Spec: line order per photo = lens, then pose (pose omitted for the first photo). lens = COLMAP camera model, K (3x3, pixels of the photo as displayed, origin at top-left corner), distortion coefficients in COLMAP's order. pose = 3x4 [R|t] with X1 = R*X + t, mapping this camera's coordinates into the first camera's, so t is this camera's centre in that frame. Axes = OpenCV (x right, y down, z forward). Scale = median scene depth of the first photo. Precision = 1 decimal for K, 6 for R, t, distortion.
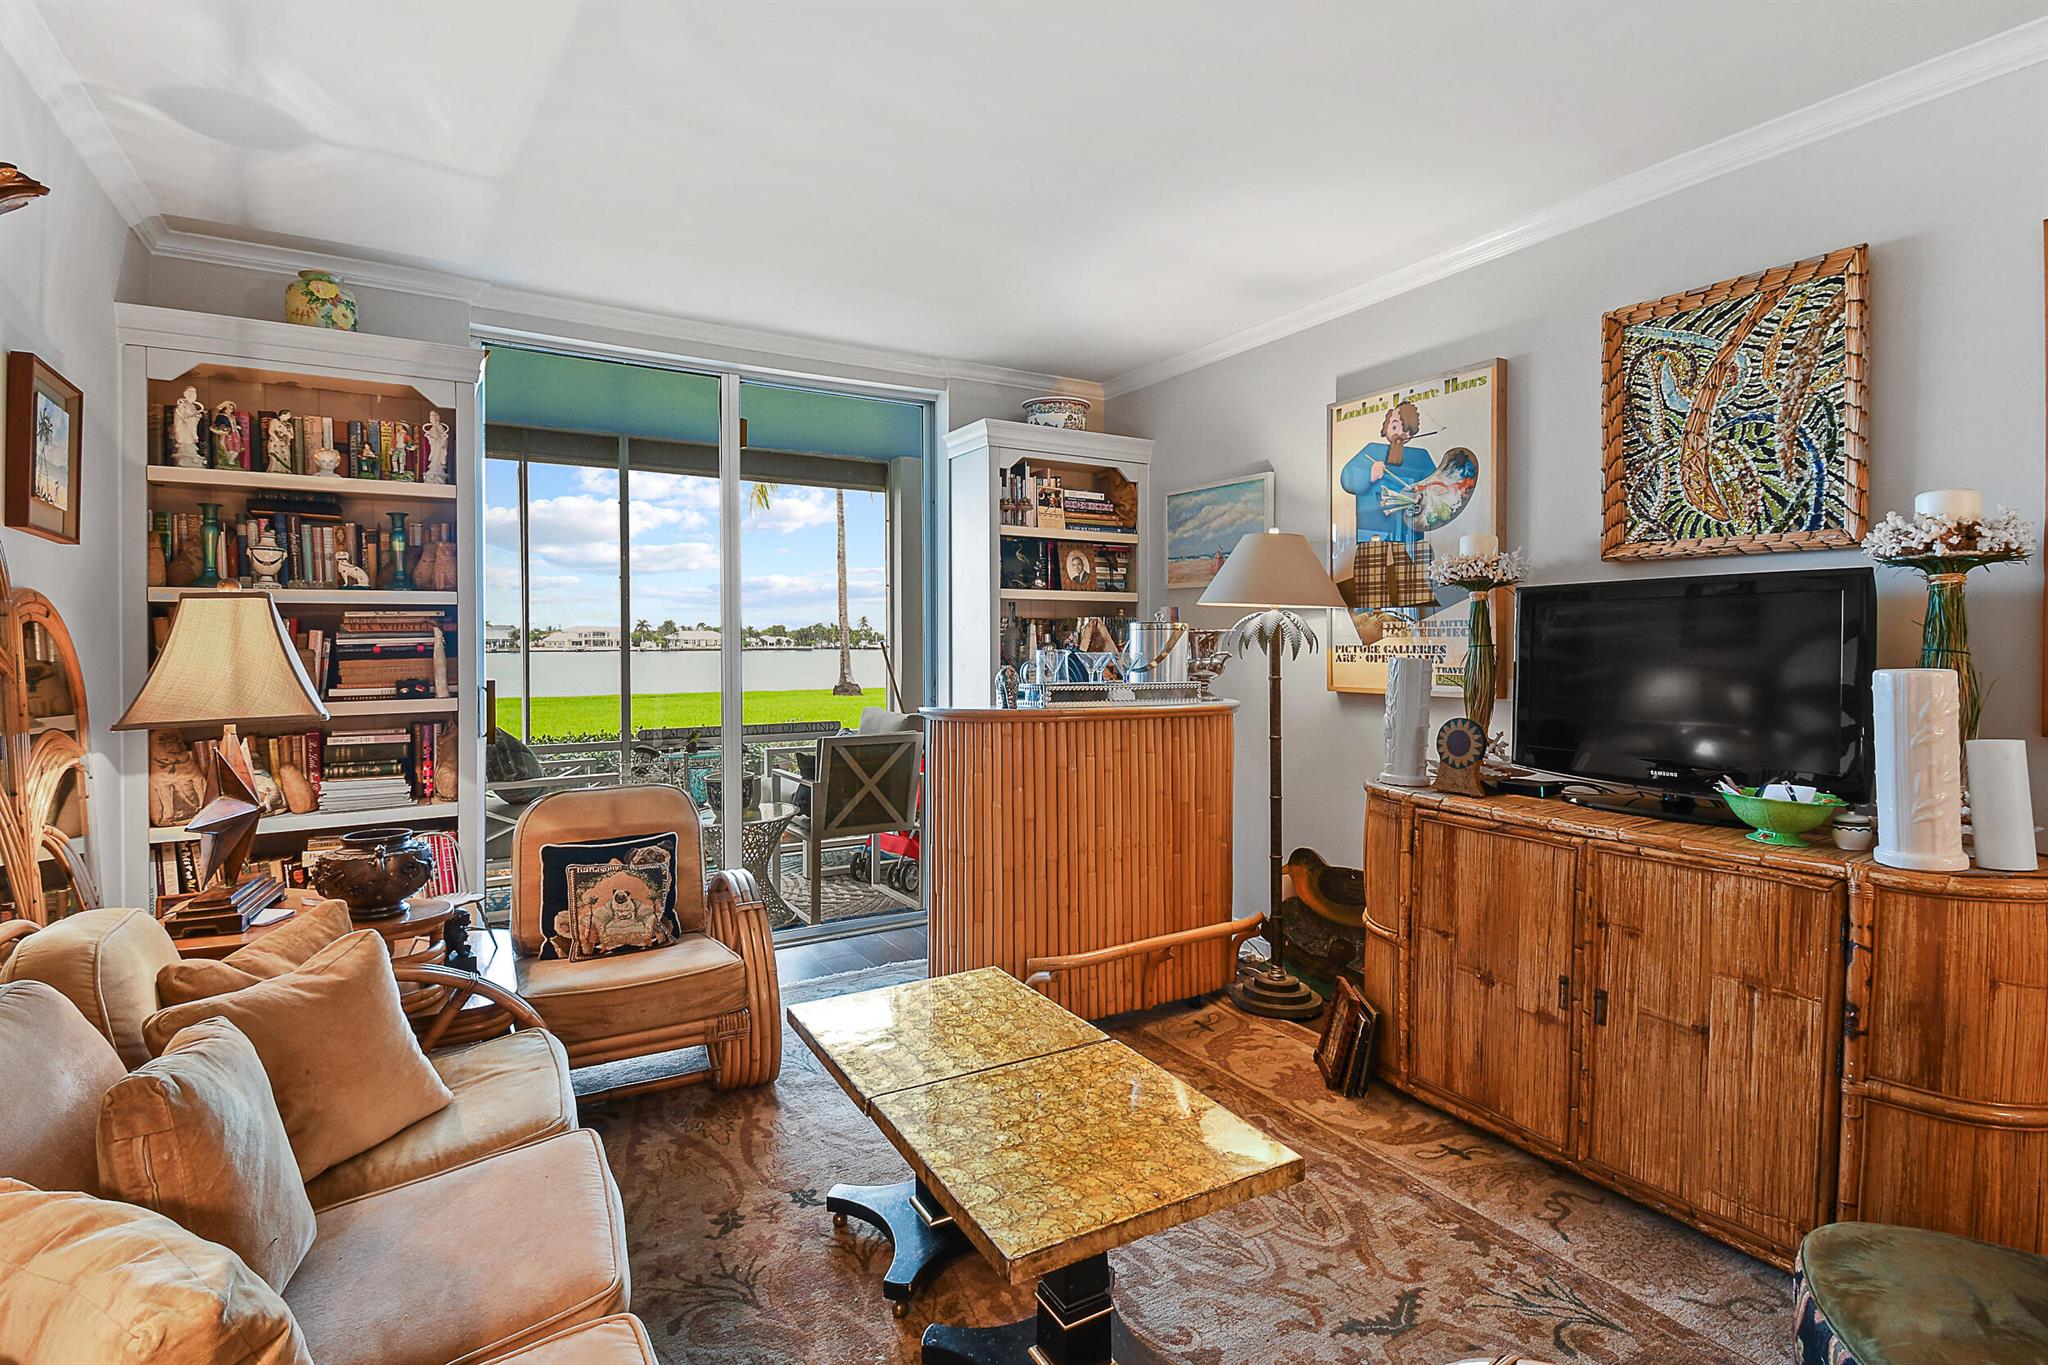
lens RADIAL K [[968.6, 0, 1021.7], [0, 968.6, 650.8], [0, 0, 1]] dist [0.030371, -0.022003]
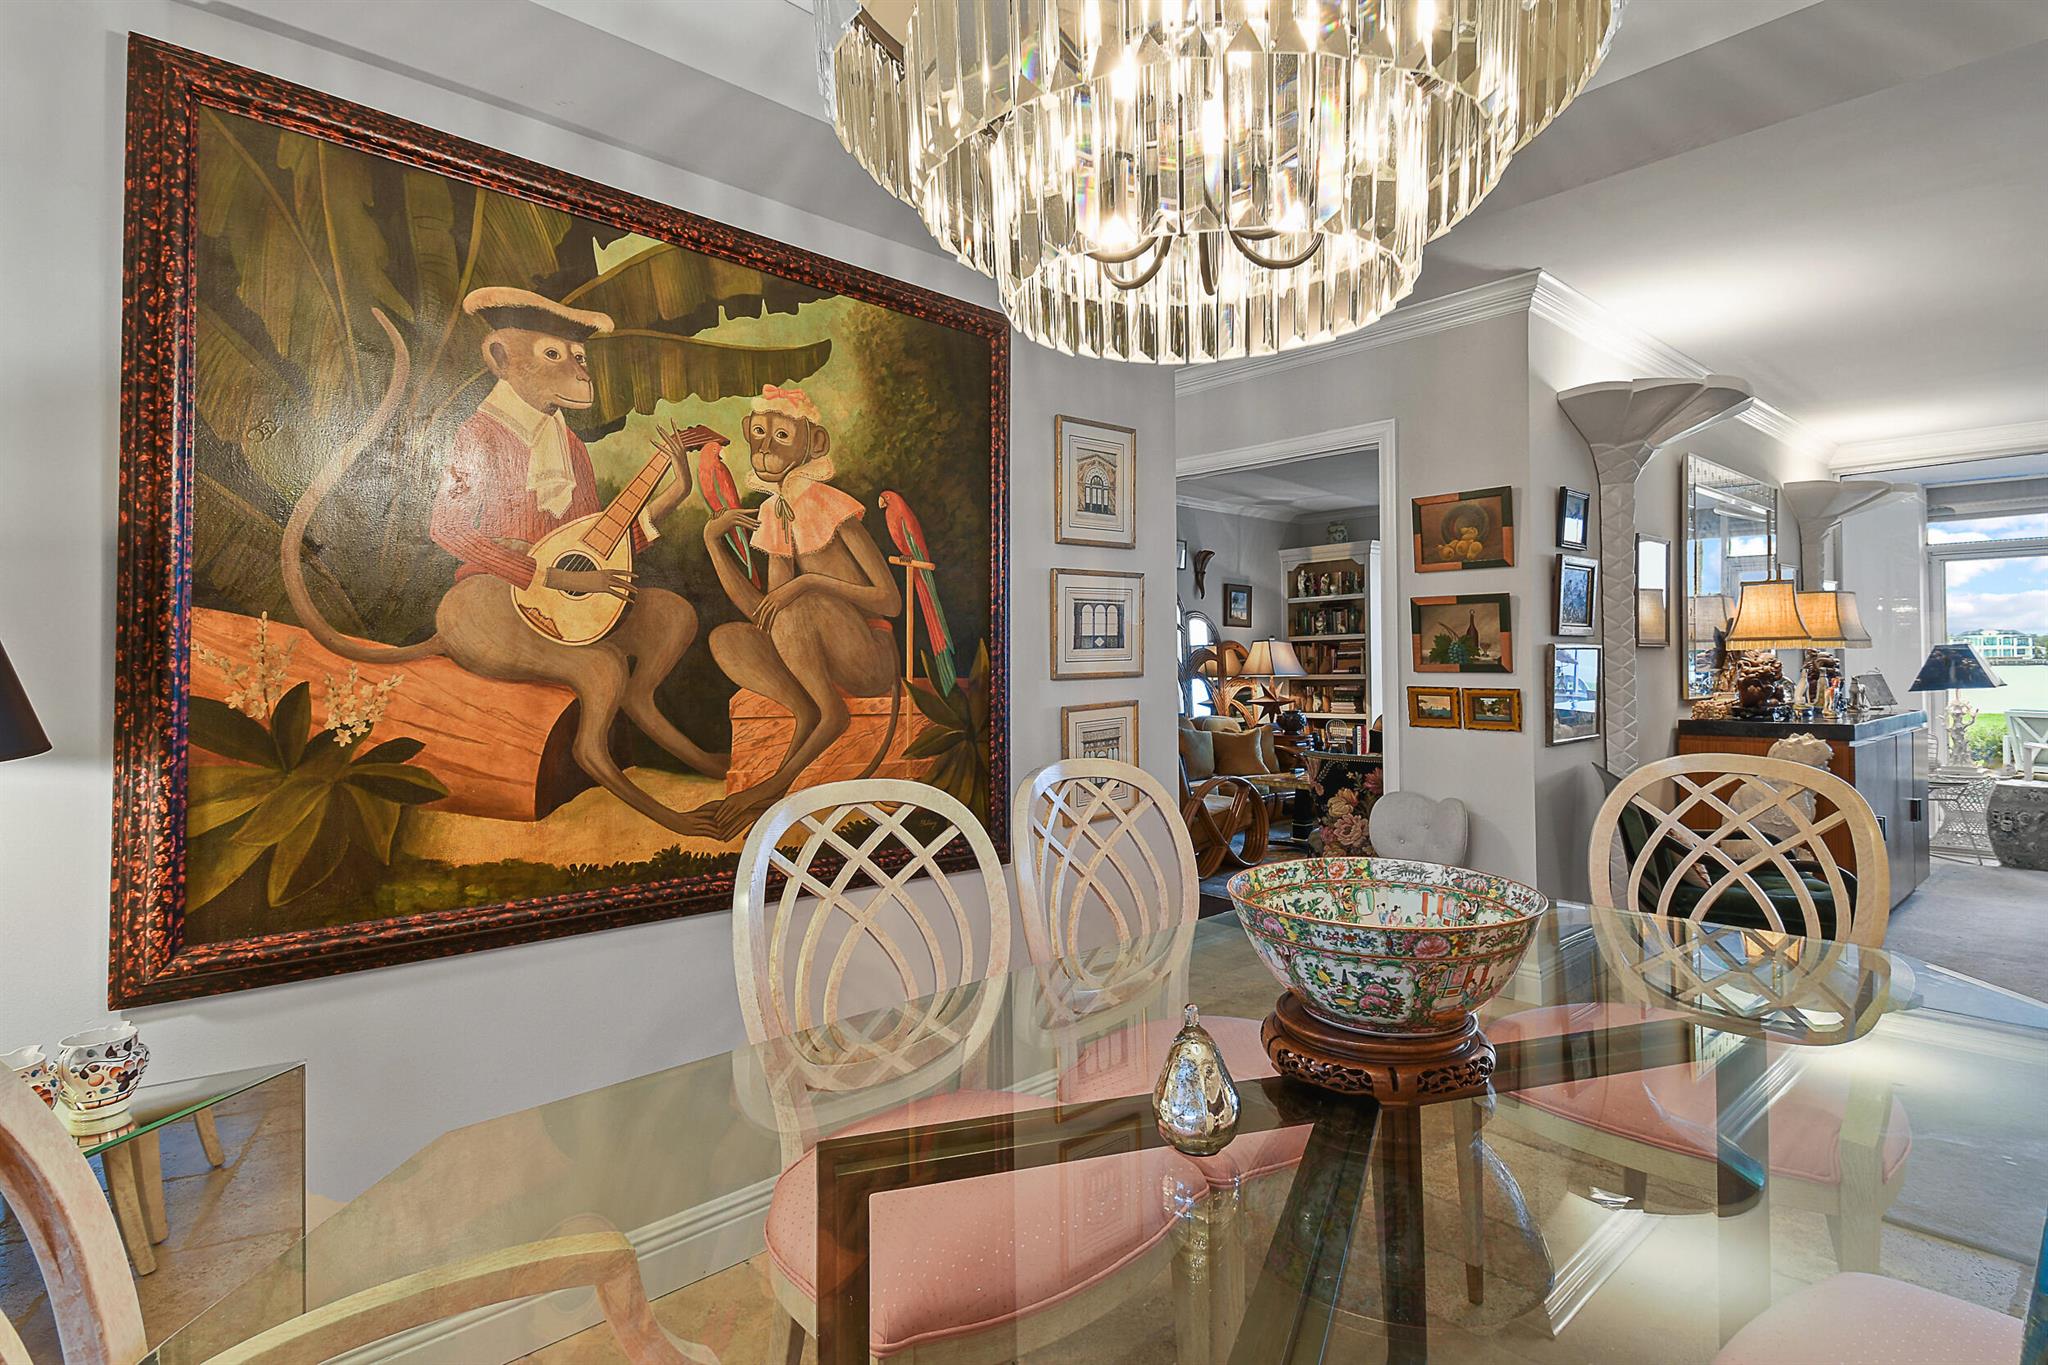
lens RADIAL K [[1066.7, 0, 1022.5], [0, 1066.7, 666.5], [0, 0, 1]] dist [0.024245, 0.000054]
pose [[0.199883, 0.002260, -0.979817, 2.072913], [0.002110, 0.999994, 0.002737, 0.018194], [0.979817, -0.002614, 0.199877, -0.483544]]
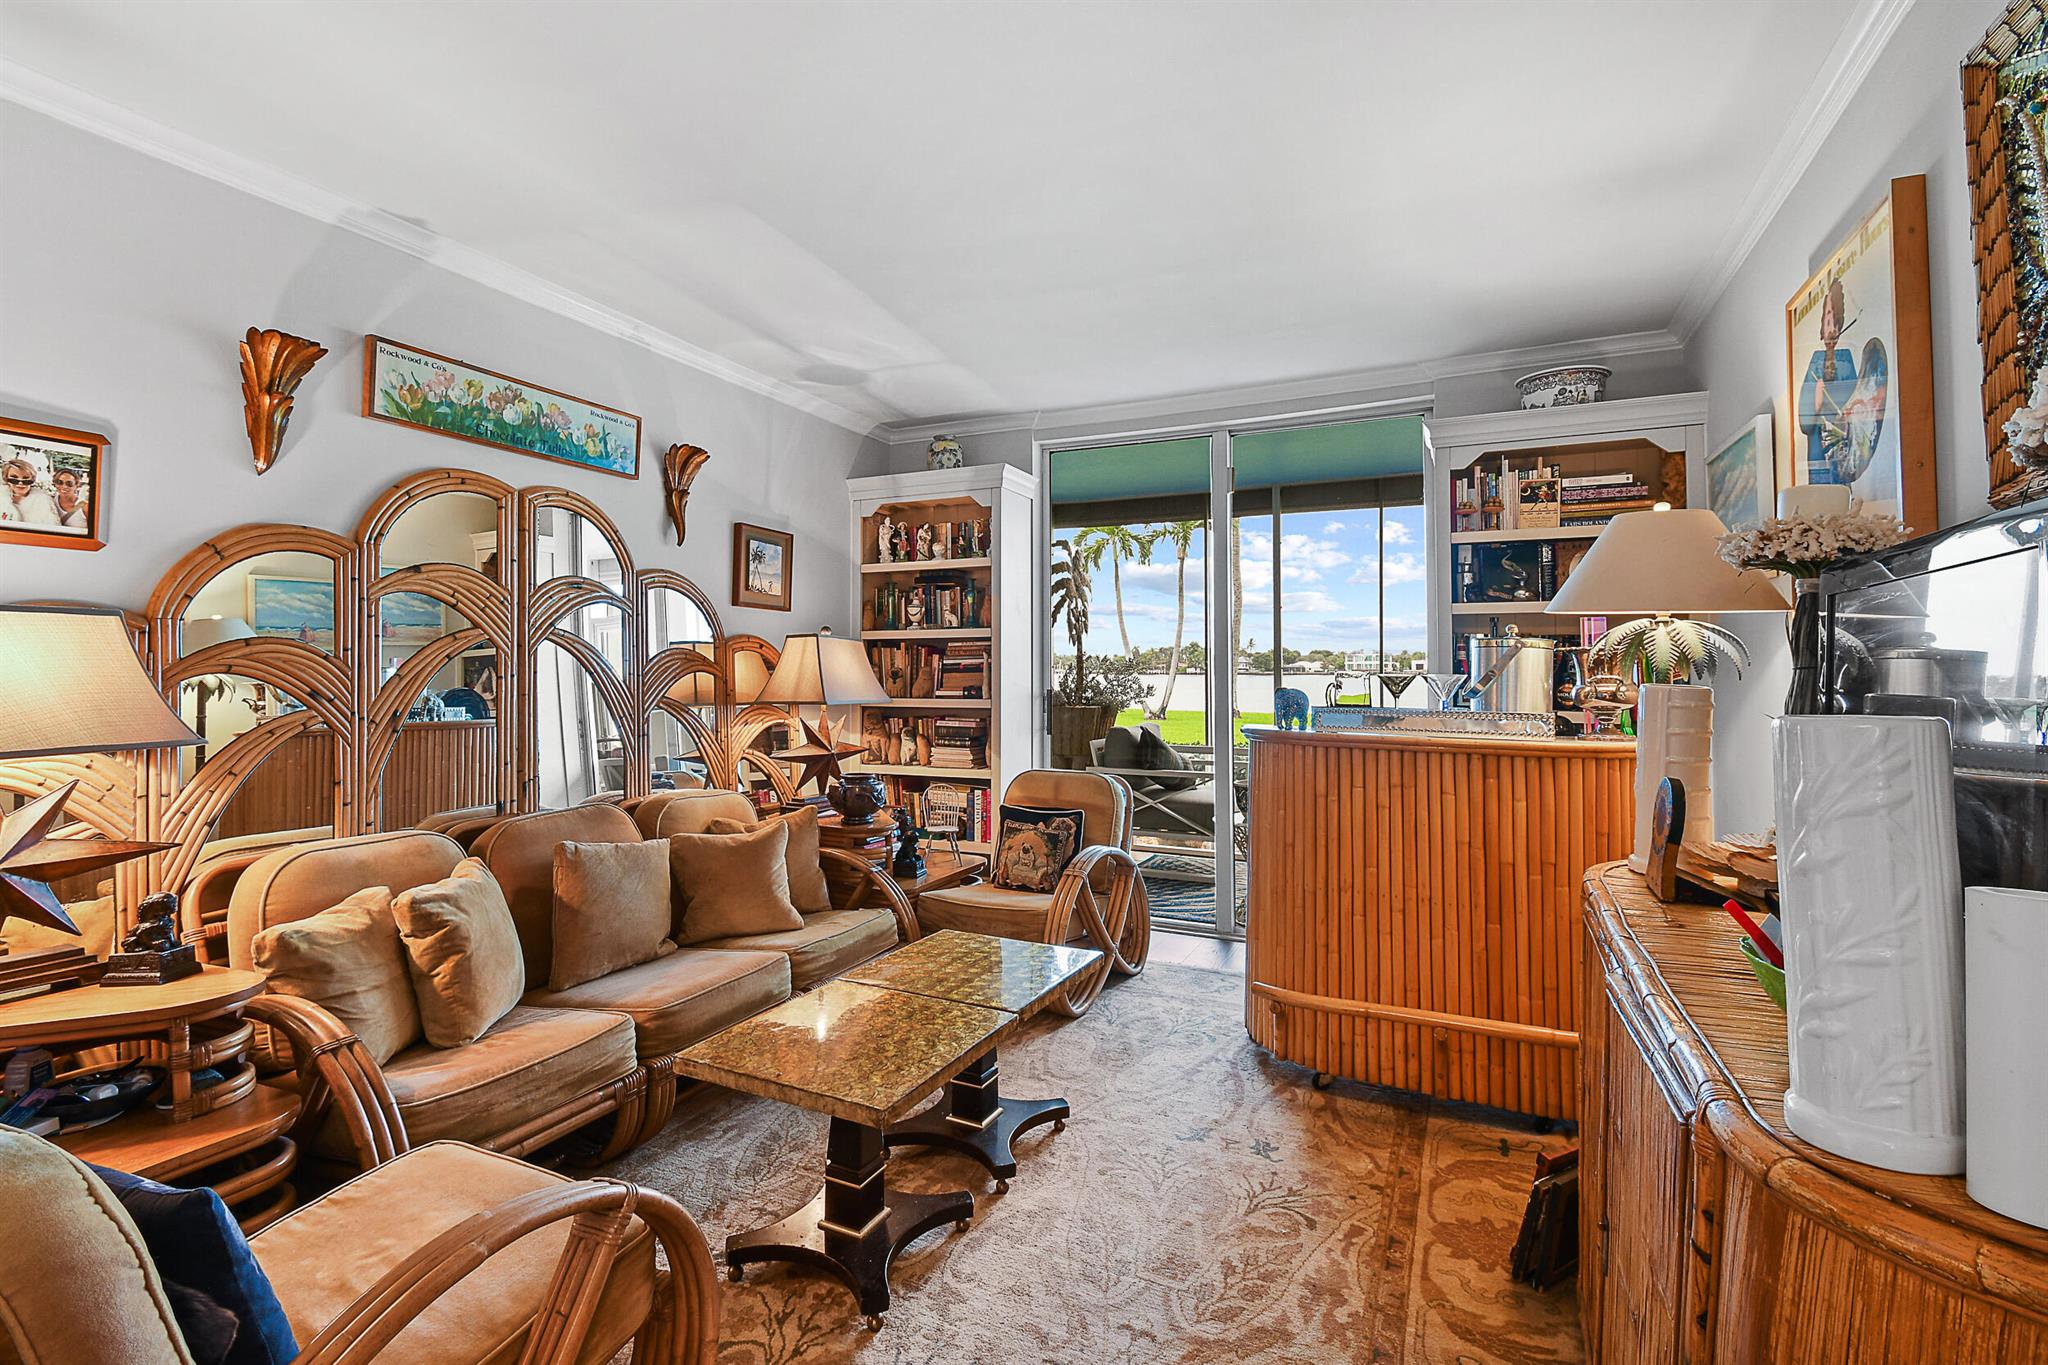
lens RADIAL K [[939.5, 0, 1024.0], [0, 939.5, 644.0], [0, 0, 1]] dist [0.030711, -0.014059]
pose [[0.555140, -0.015534, -0.831612, 0.646737], [-0.010750, 0.999608, -0.025848, 0.000255], [0.831687, 0.023289, 0.554756, 0.246641]]
